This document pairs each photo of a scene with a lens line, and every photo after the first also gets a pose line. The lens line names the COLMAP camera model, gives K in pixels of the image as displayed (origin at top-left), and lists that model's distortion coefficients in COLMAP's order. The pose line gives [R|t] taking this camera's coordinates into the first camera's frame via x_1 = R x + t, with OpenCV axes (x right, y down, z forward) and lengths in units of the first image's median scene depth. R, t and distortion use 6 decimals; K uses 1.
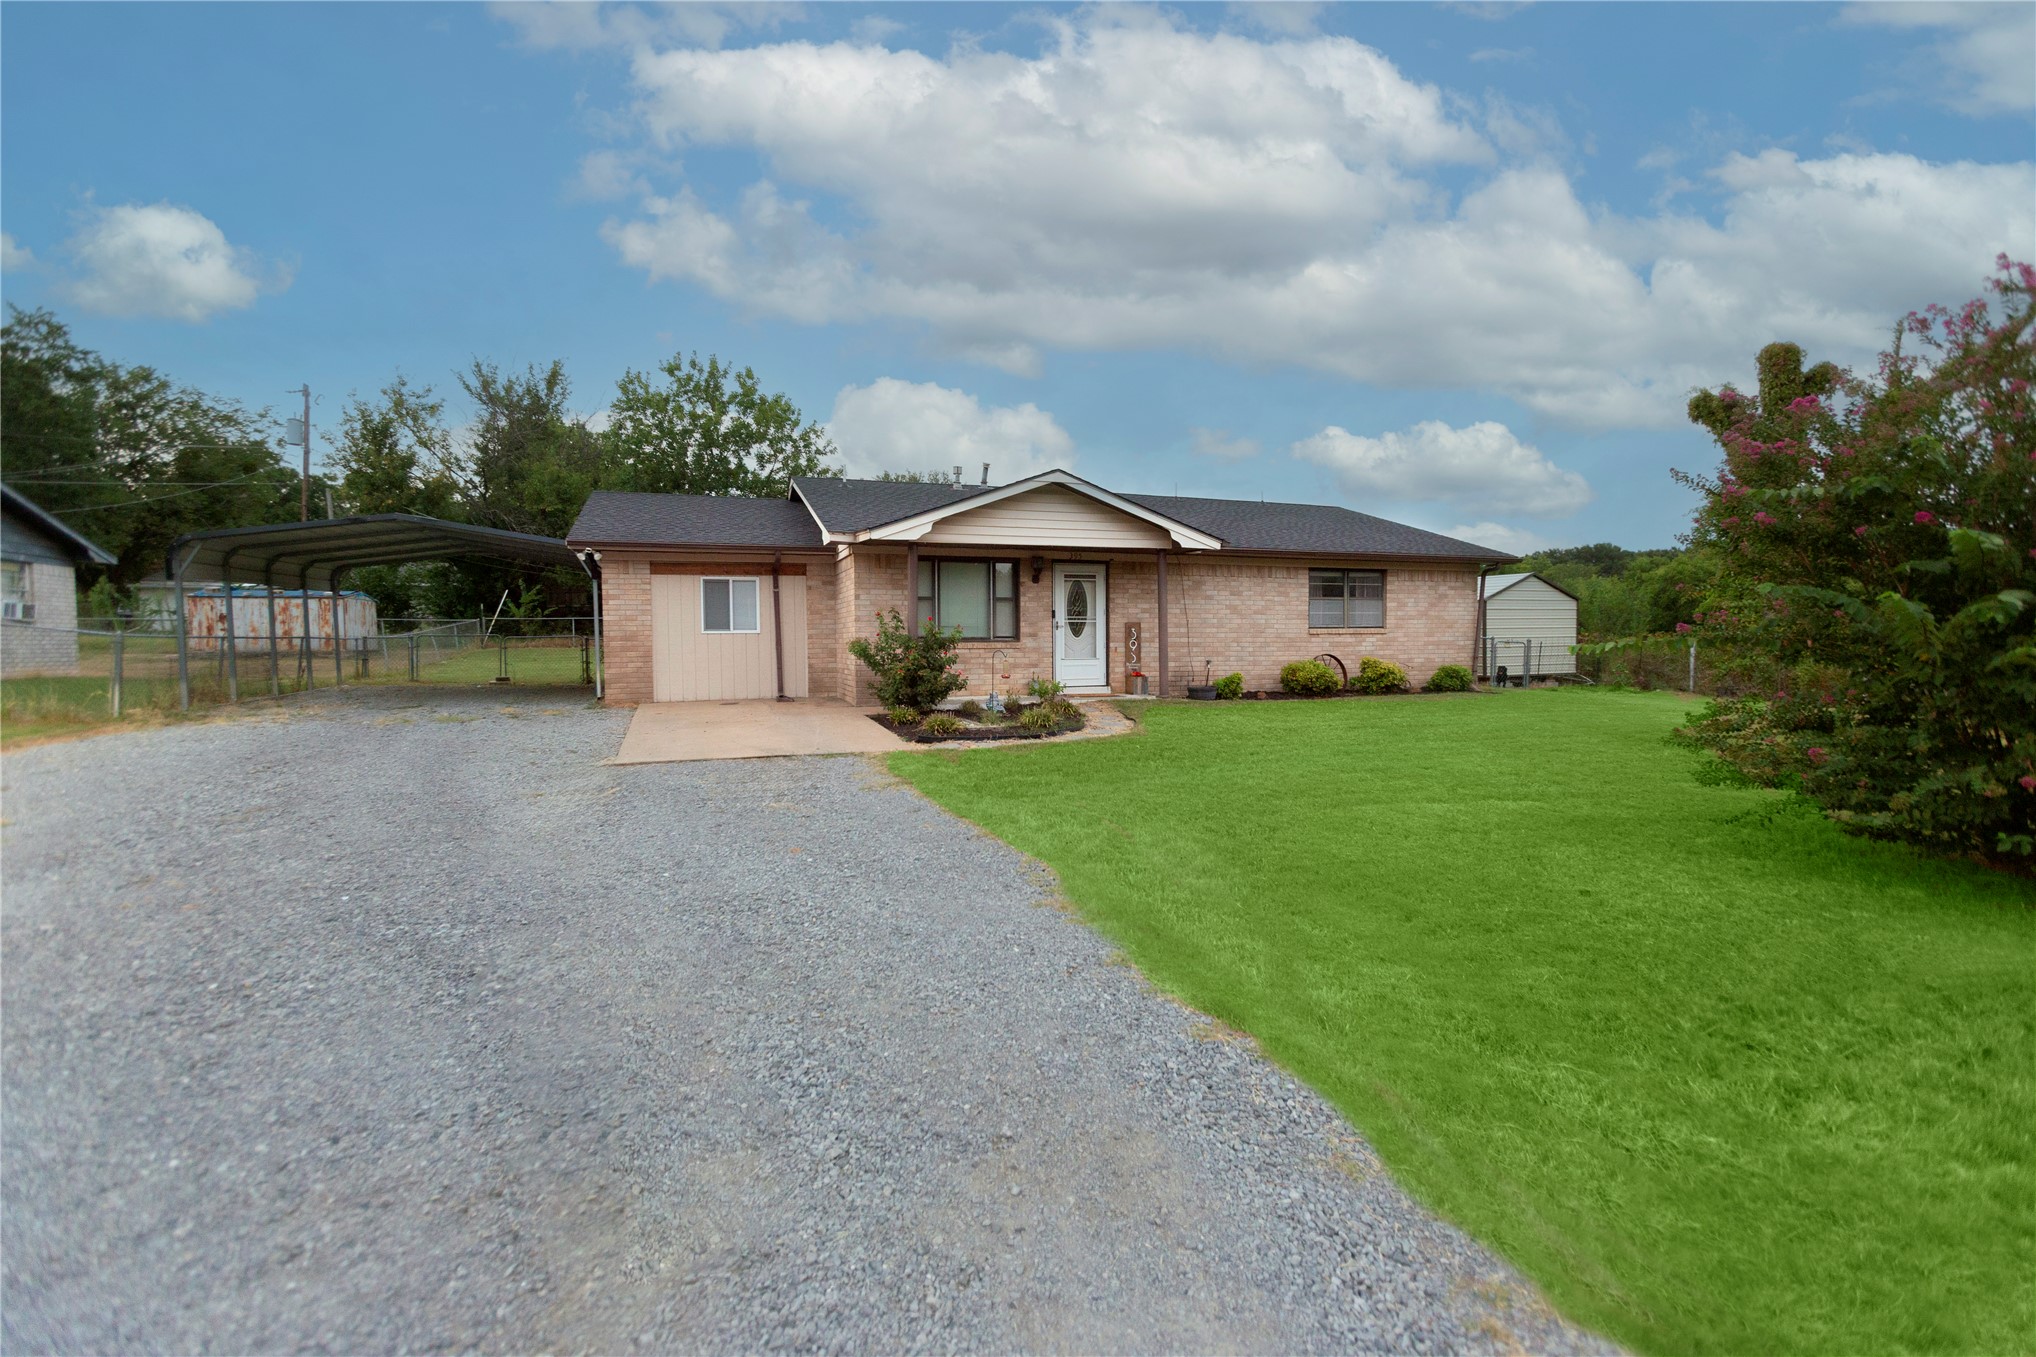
lens RADIAL K [[907.5, 0, 1015.3], [0, 907.5, 662.3], [0, 0, 1]] dist [-0.001208, 0.007161]
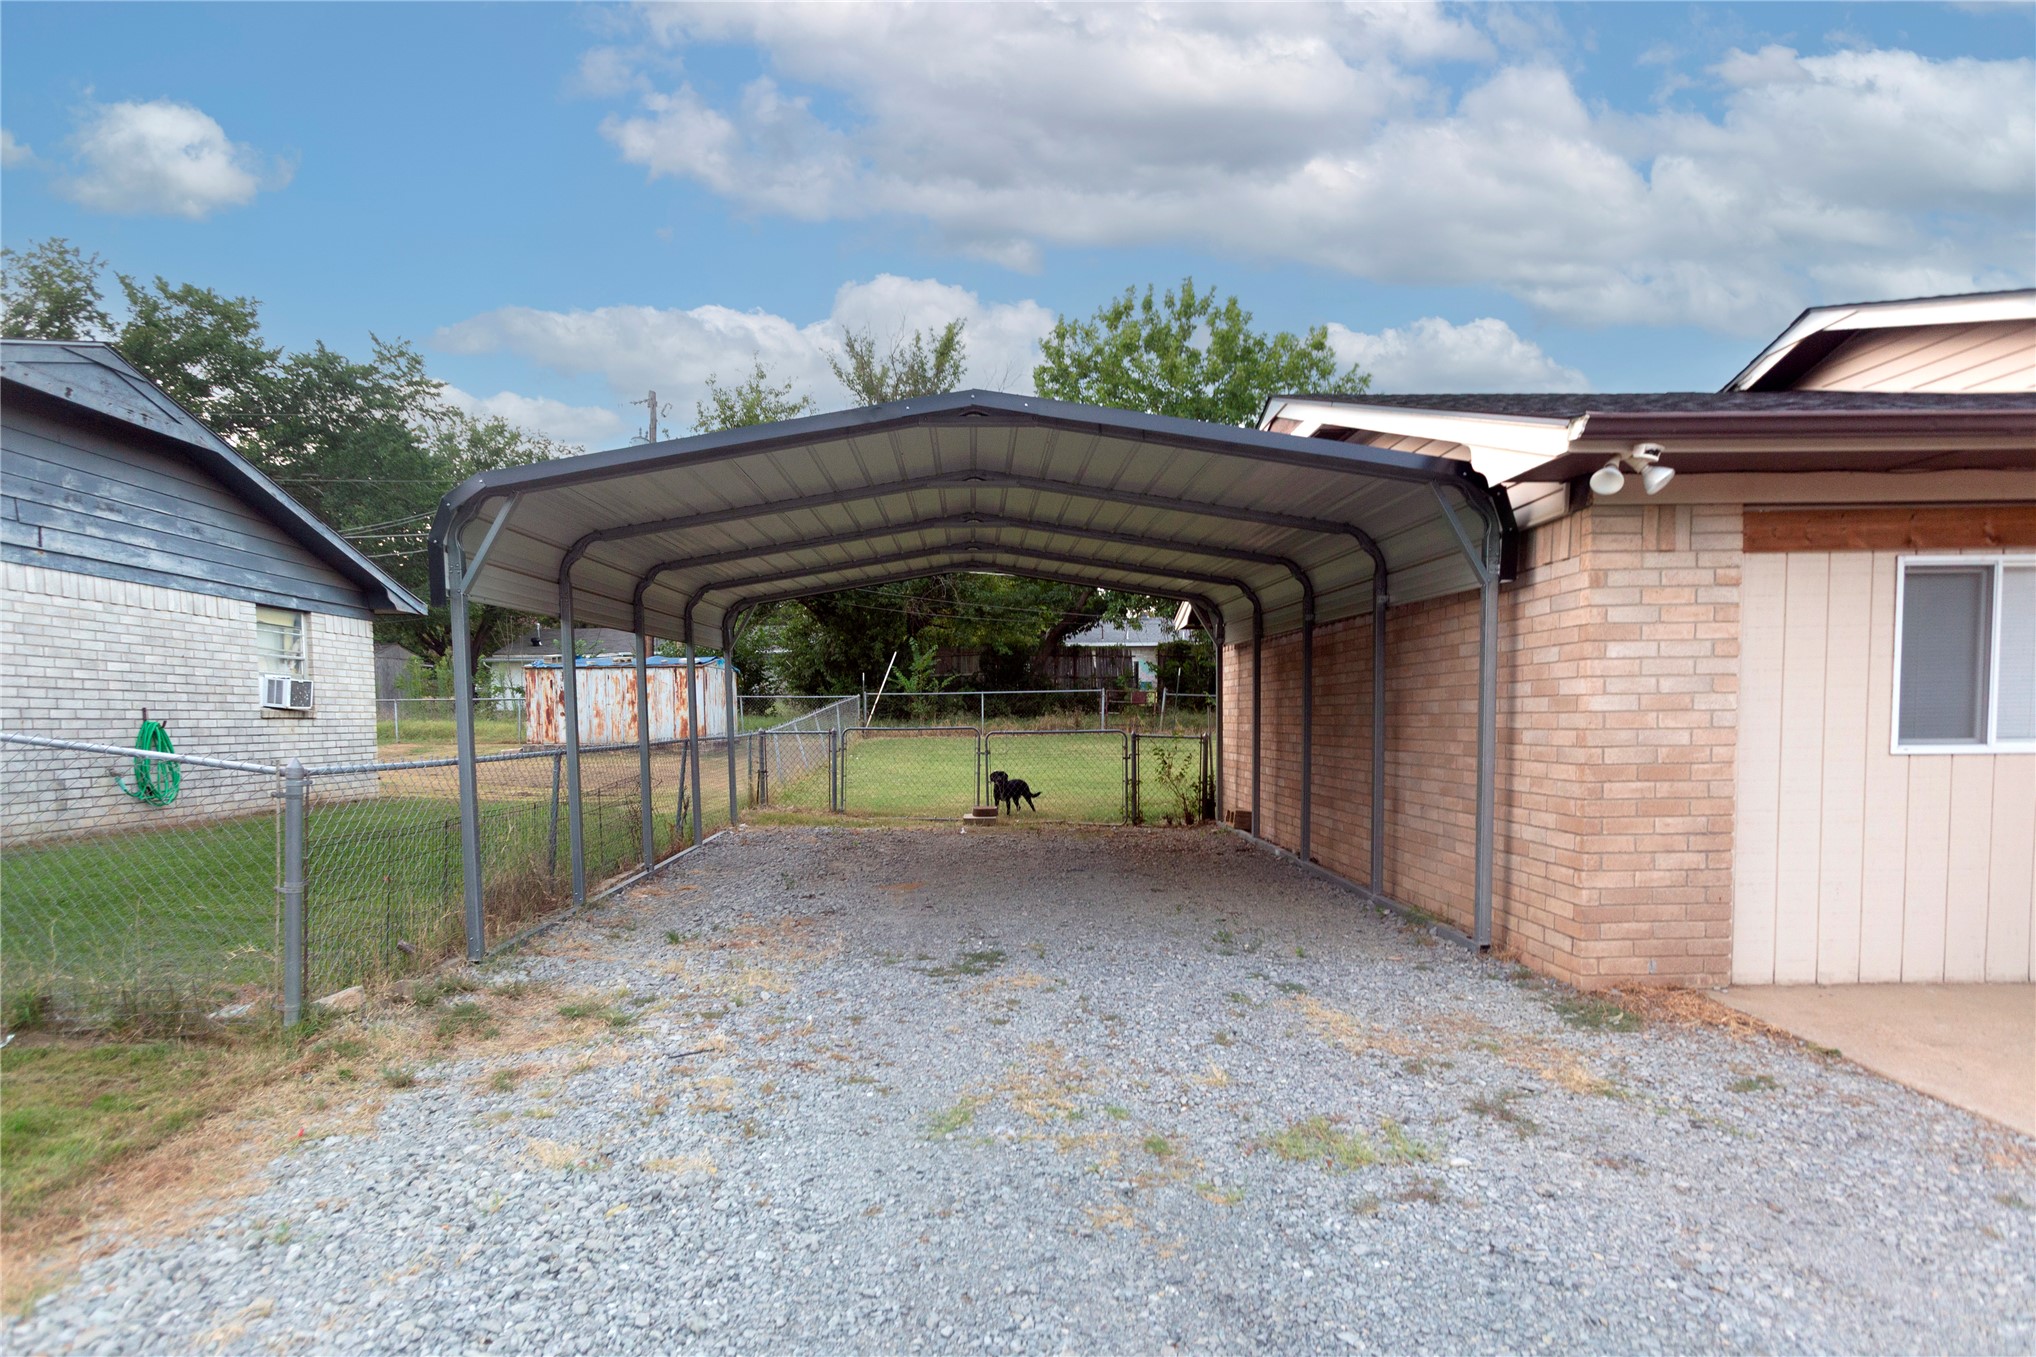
lens RADIAL K [[1074.9, 0, 967.9], [0, 1074.9, 737.1], [0, 0, 1]] dist [0.008947, 0.001061]
pose [[0.936674, 0.006363, -0.350146, -0.451912], [-0.006954, 0.999976, -0.000431, -0.031601], [0.350135, 0.002839, 0.936695, 0.521511]]
